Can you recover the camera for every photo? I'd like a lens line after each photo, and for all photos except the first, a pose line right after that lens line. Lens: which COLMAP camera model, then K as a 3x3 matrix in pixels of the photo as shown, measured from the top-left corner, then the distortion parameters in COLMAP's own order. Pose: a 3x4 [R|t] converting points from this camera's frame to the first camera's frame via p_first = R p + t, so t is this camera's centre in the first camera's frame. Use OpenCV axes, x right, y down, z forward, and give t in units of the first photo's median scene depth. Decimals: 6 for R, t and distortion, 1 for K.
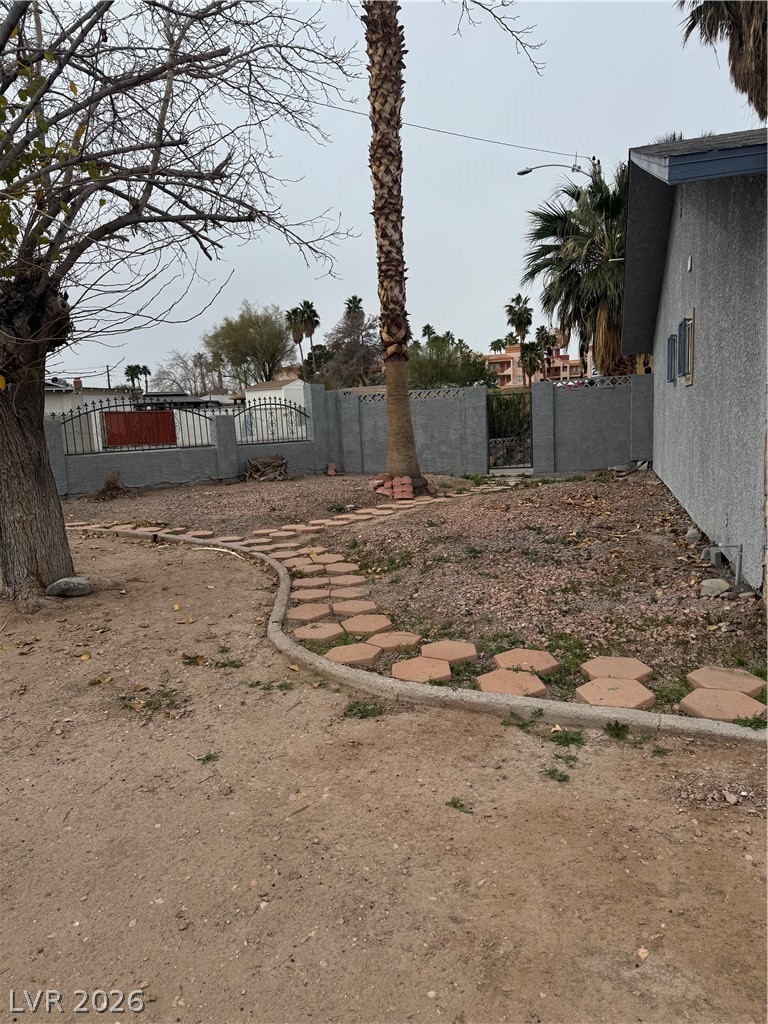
lens RADIAL K [[703.8, 0, 384.0], [0, 703.8, 512.0], [0, 0, 1]] dist [0.075351, -0.084412]
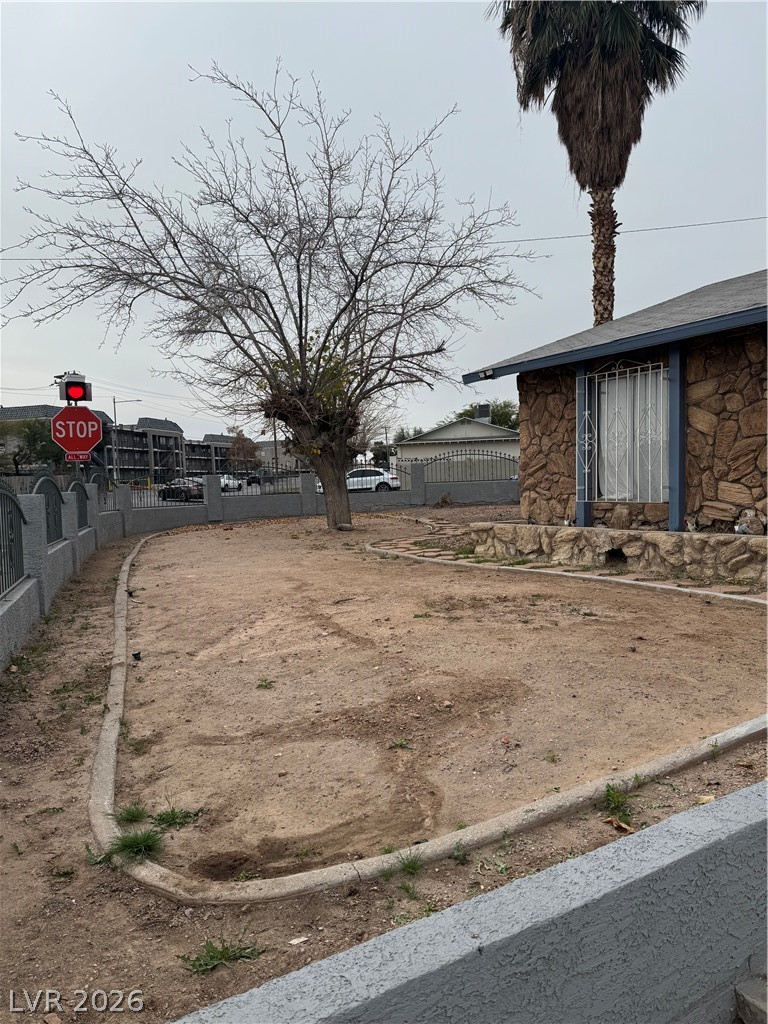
lens RADIAL K [[703.8, 0, 384.0], [0, 703.8, 512.0], [0, 0, 1]] dist [0.075351, -0.084412]
pose [[0.768262, 0.053618, -0.637887, 0.099297], [-0.085985, 0.996099, -0.019830, 0.007772], [0.634335, 0.070083, 0.769875, -0.071730]]
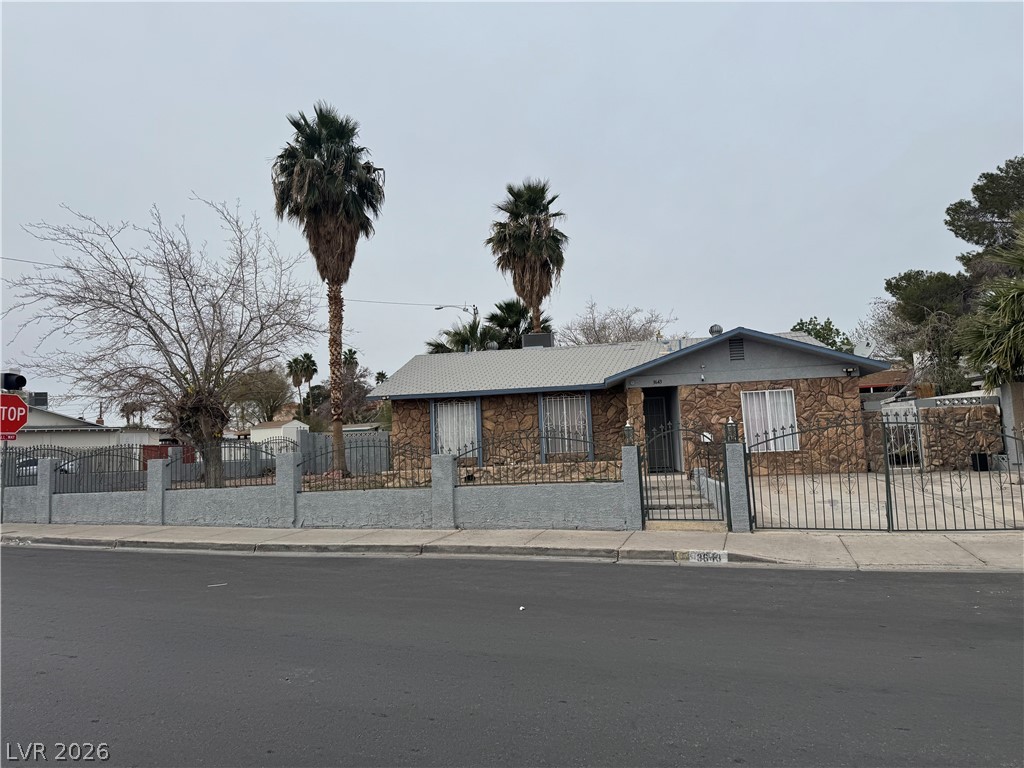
lens RADIAL K [[703.8, 0, 512.0], [0, 703.8, 384.0], [0, 0, 1]] dist [0.075351, -0.084412]
pose [[0.984276, 0.021251, 0.175352, 0.027836], [0.019550, 0.973531, -0.227717, 0.034856], [-0.175550, 0.227564, 0.957808, -0.227185]]
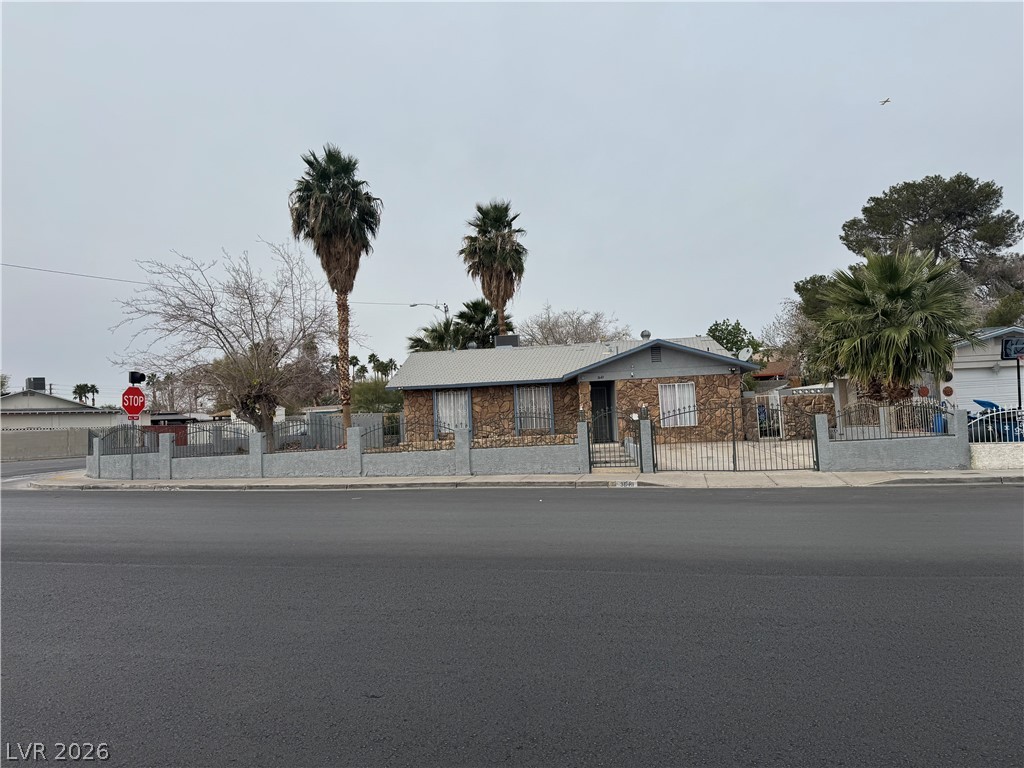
lens RADIAL K [[703.1, 0, 498.5], [0, 703.1, 386.7], [0, 0, 1]] dist [0.044709, -0.000454]
pose [[0.972986, 0.015545, 0.230341, -0.006735], [0.030877, 0.980004, -0.196566, 0.049577], [-0.228791, 0.198368, 0.953050, -0.315955]]
